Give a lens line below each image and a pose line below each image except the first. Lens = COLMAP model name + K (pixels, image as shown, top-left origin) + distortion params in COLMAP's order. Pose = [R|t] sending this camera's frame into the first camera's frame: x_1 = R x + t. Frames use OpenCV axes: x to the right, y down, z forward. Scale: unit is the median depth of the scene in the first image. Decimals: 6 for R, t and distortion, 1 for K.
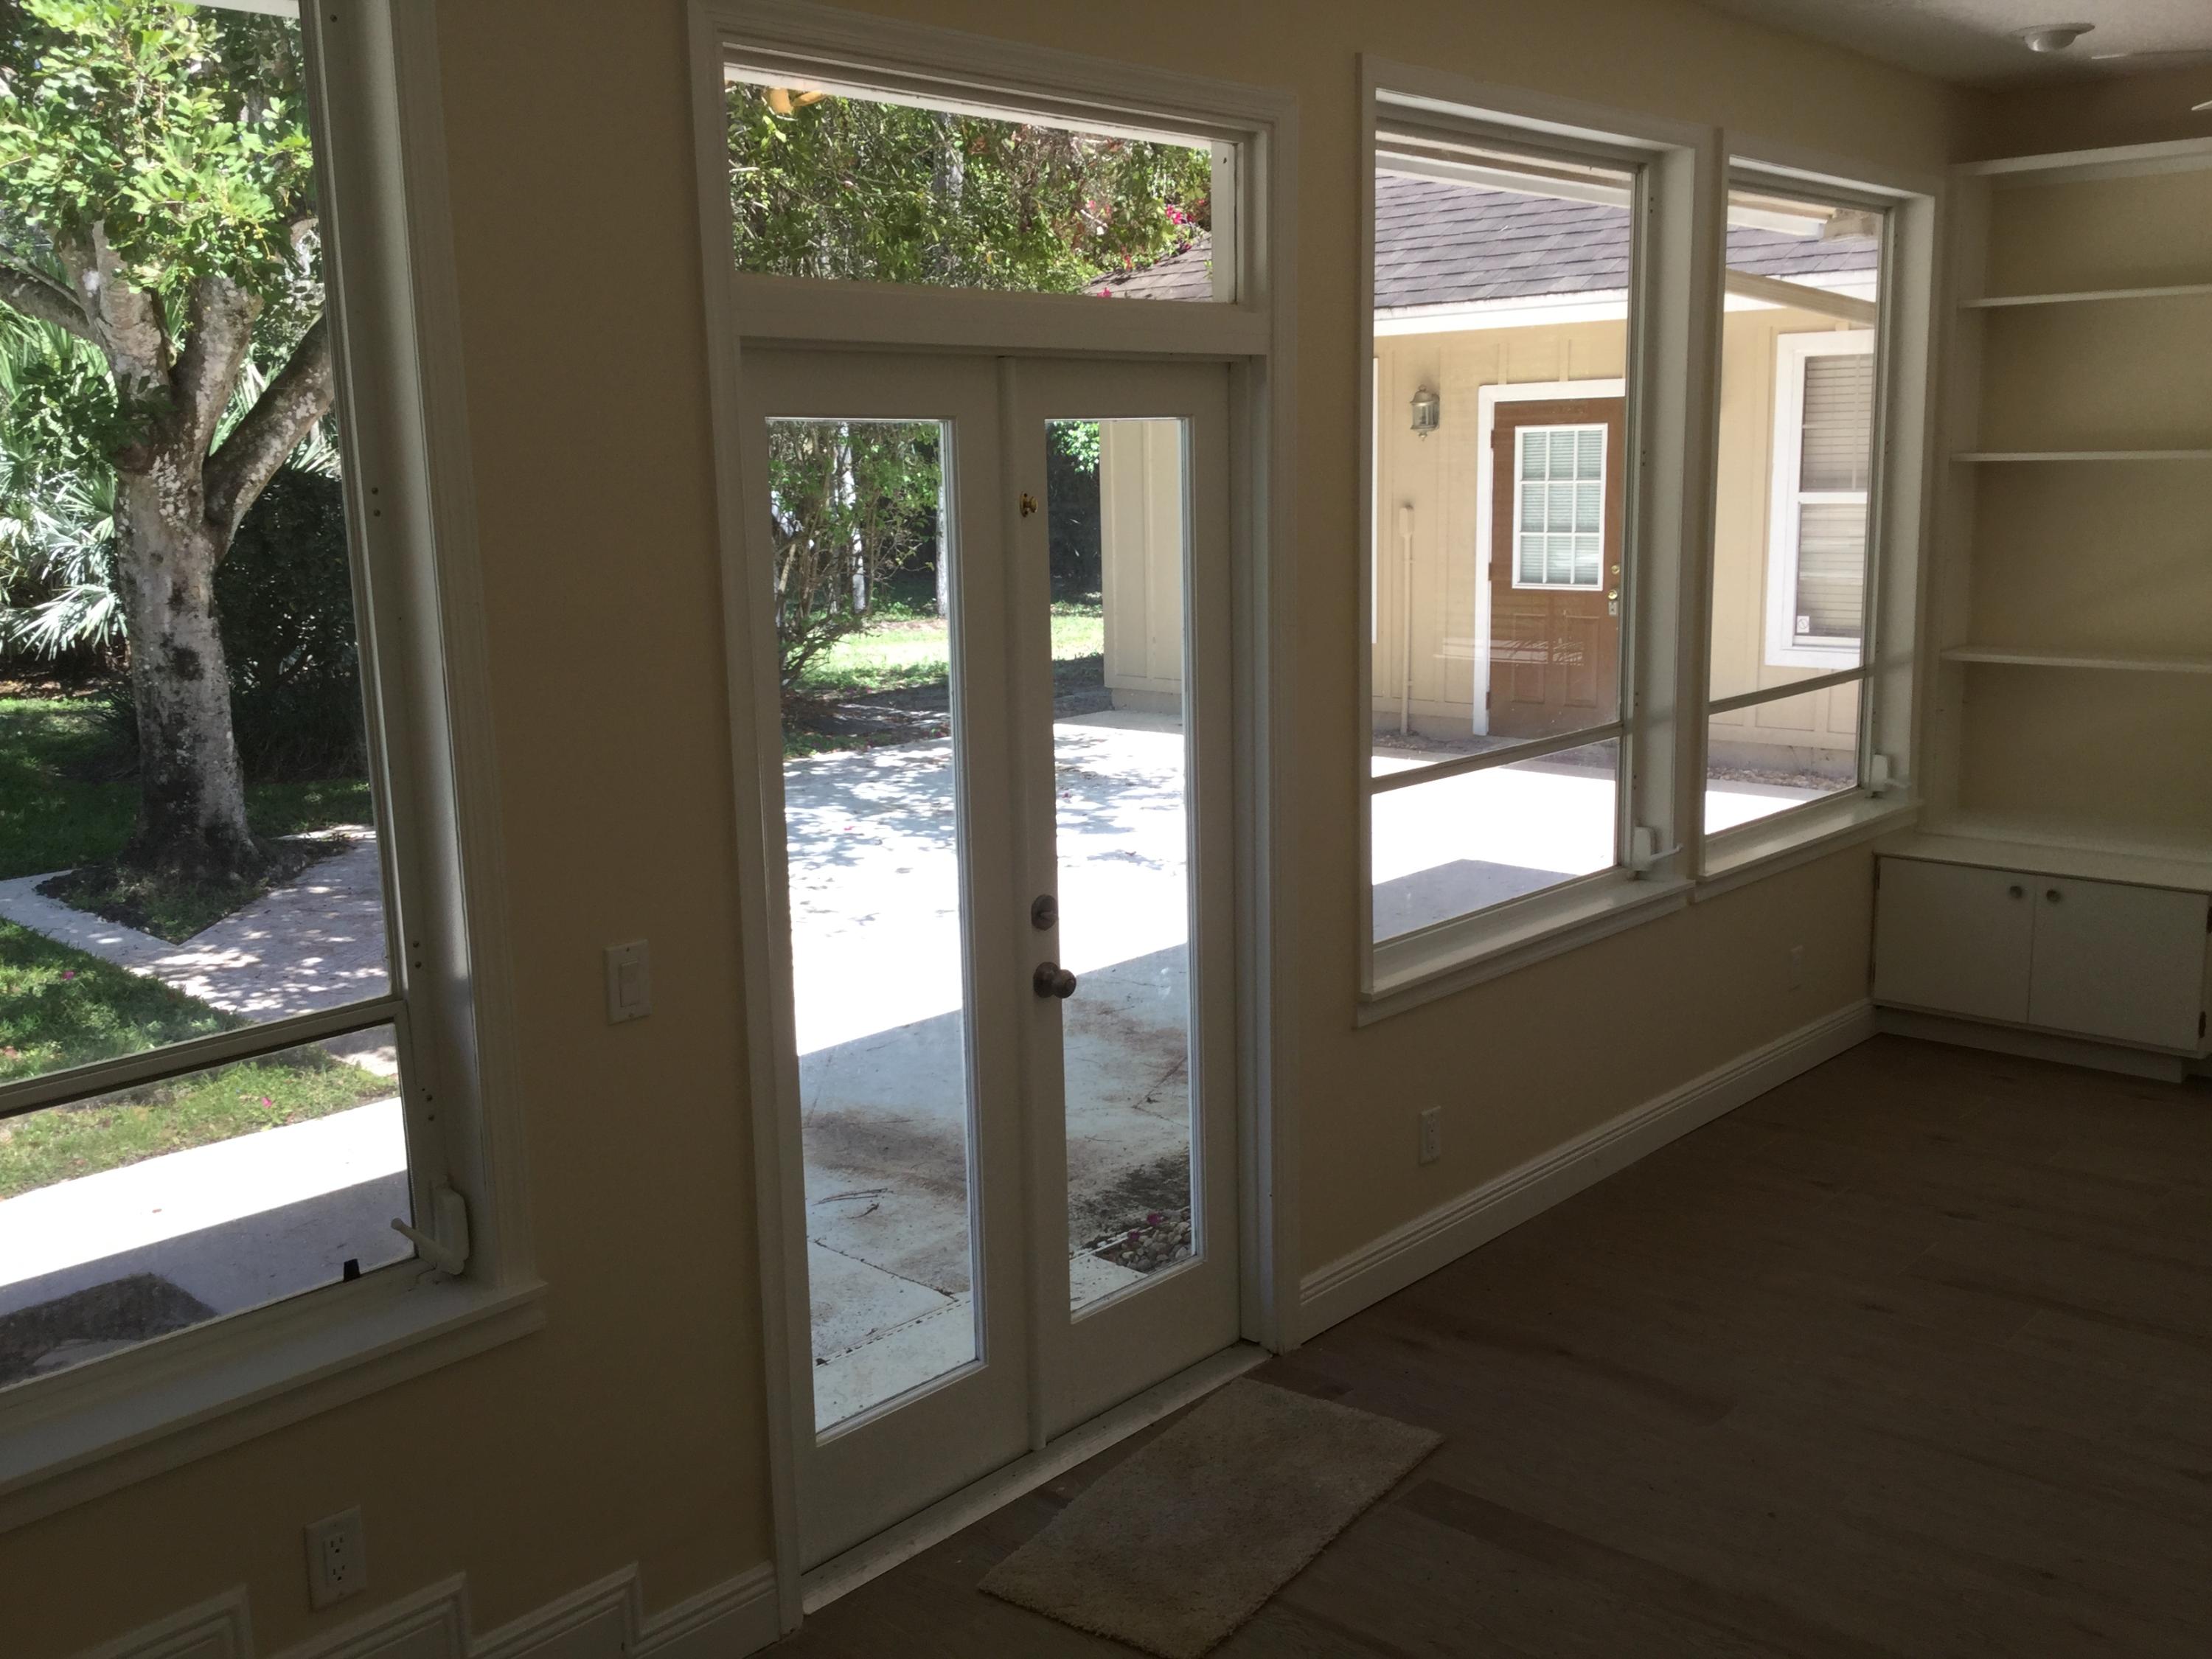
lens RADIAL K [[2020.2, 0, 1094.7], [0, 2020.2, 813.4], [0, 0, 1]] dist [0.082991, -0.144166]
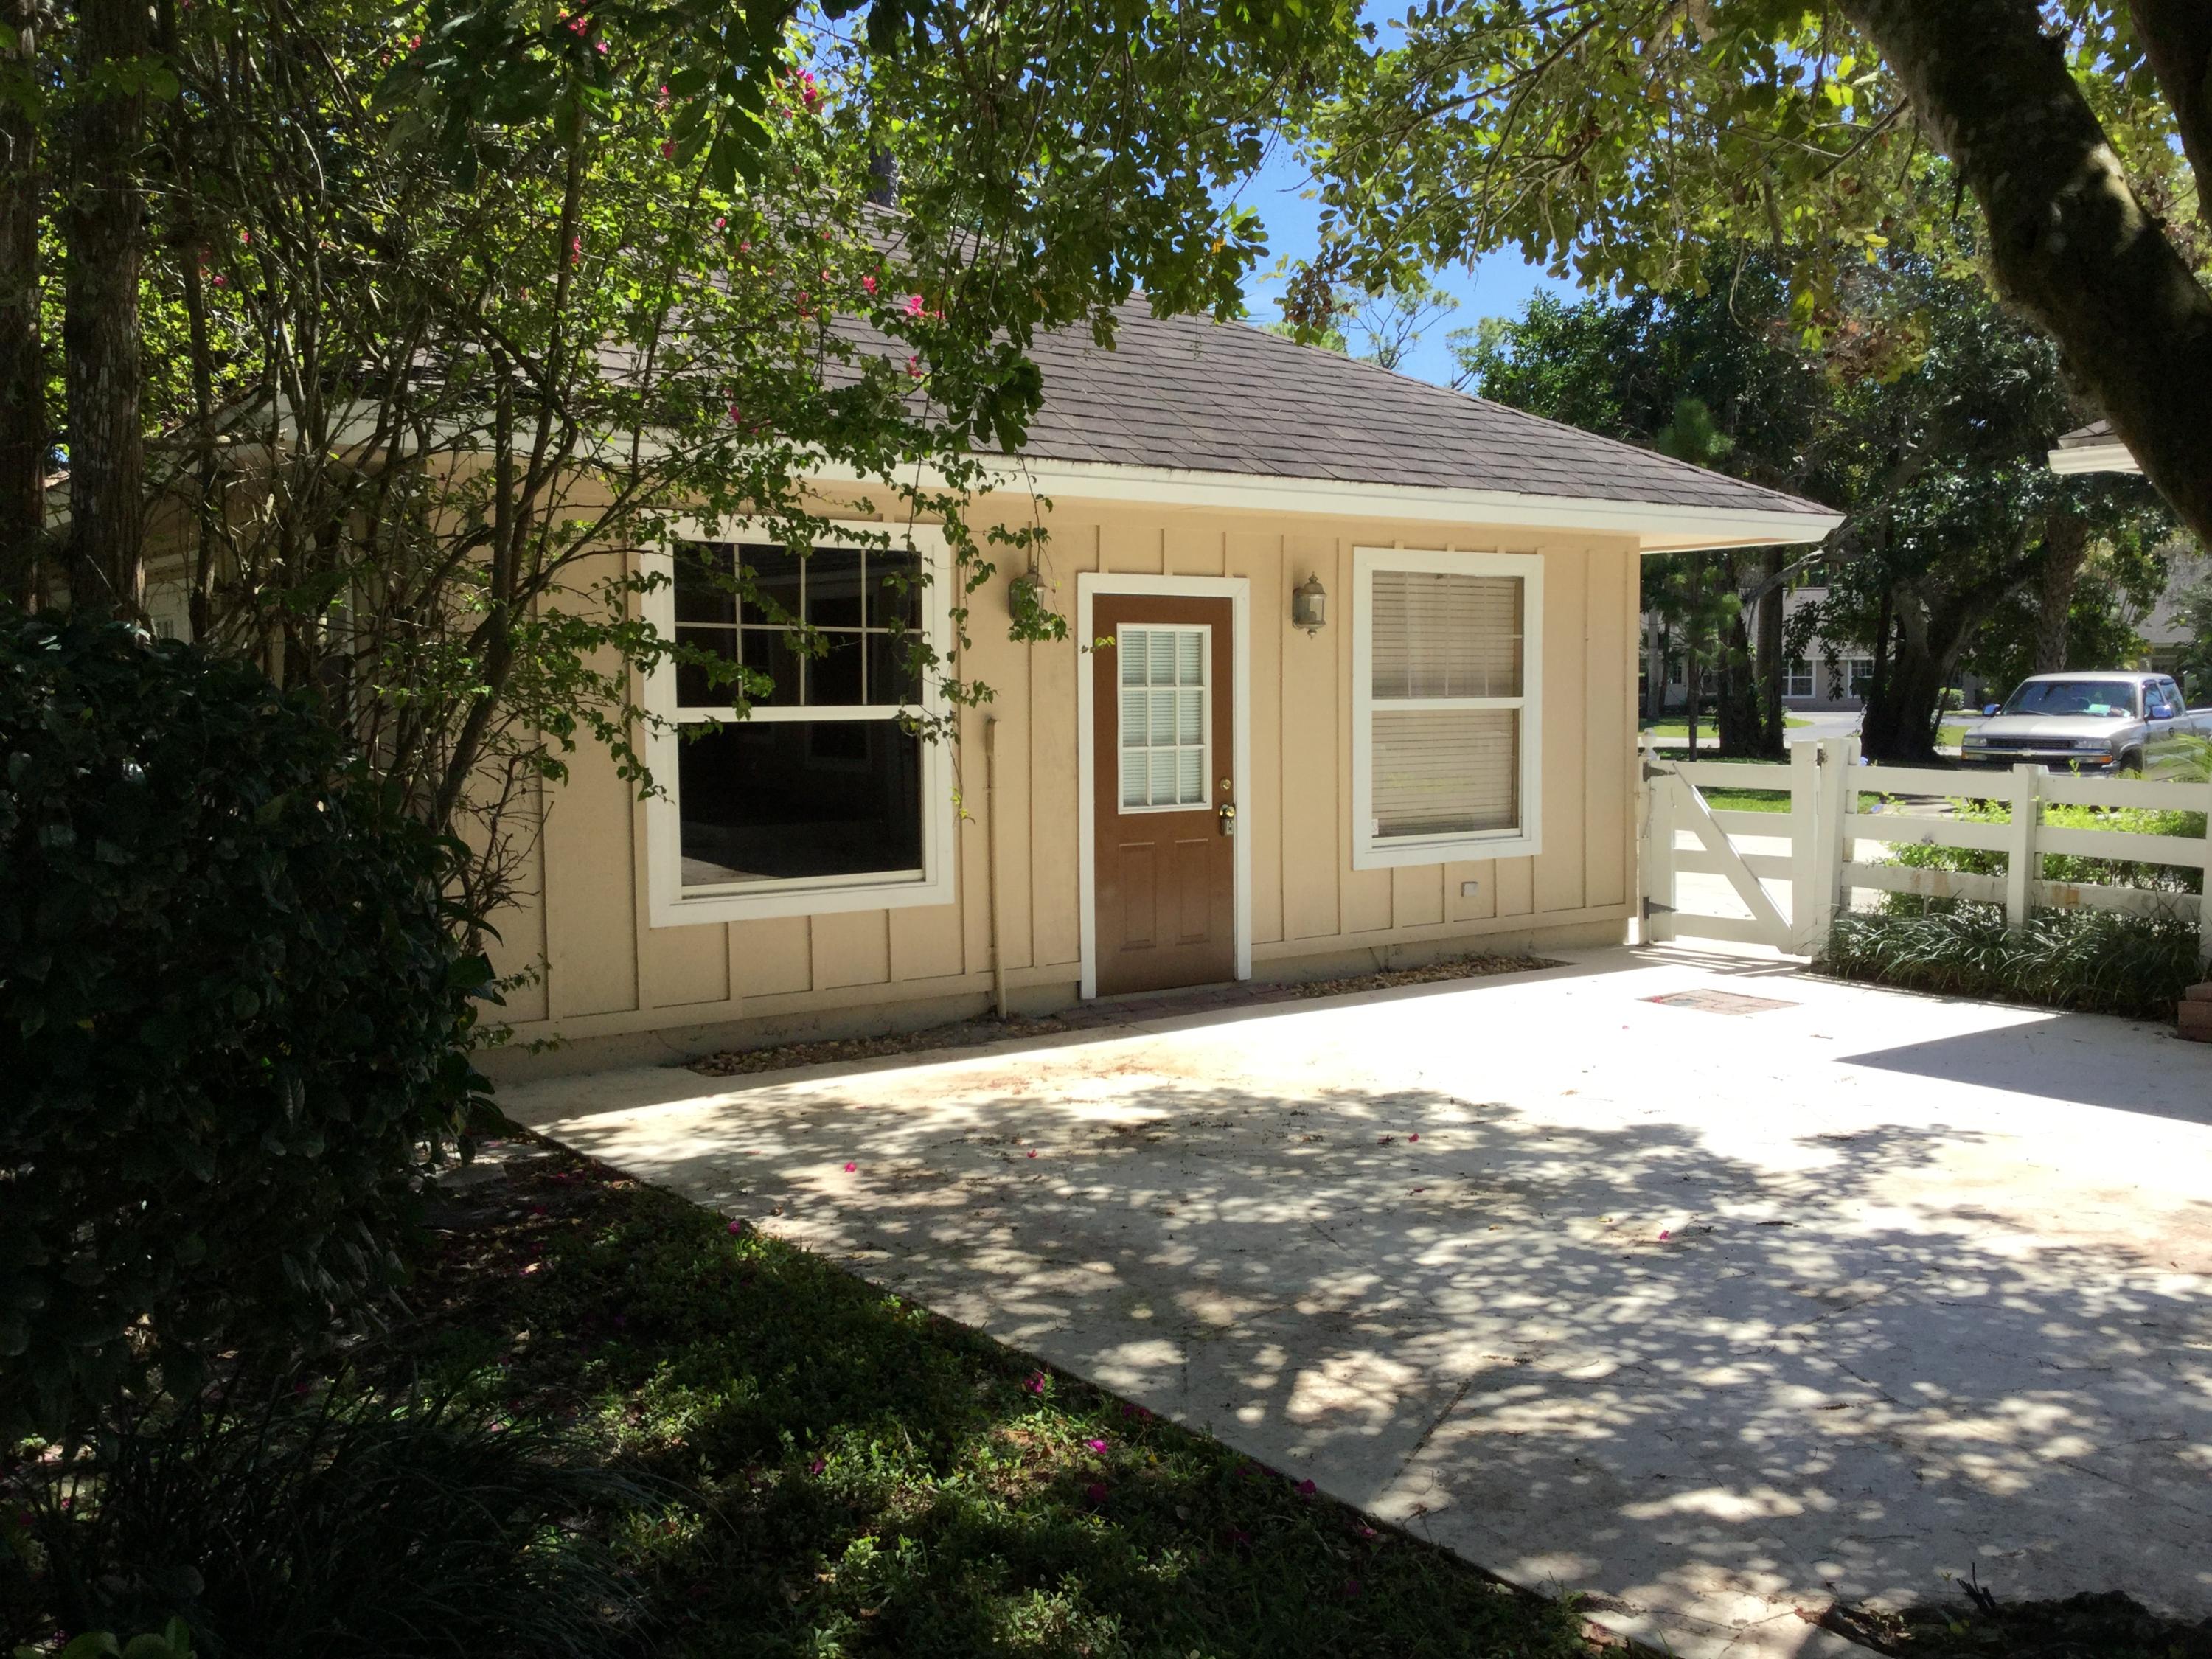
lens RADIAL K [[2020.2, 0, 1094.7], [0, 2020.2, 813.4], [0, 0, 1]] dist [0.082991, -0.144166]
pose [[0.185412, -0.043221, 0.981710, -0.620864], [0.173205, 0.984828, 0.010645, -0.123583], [-0.967276, 0.168064, 0.190085, 0.863511]]
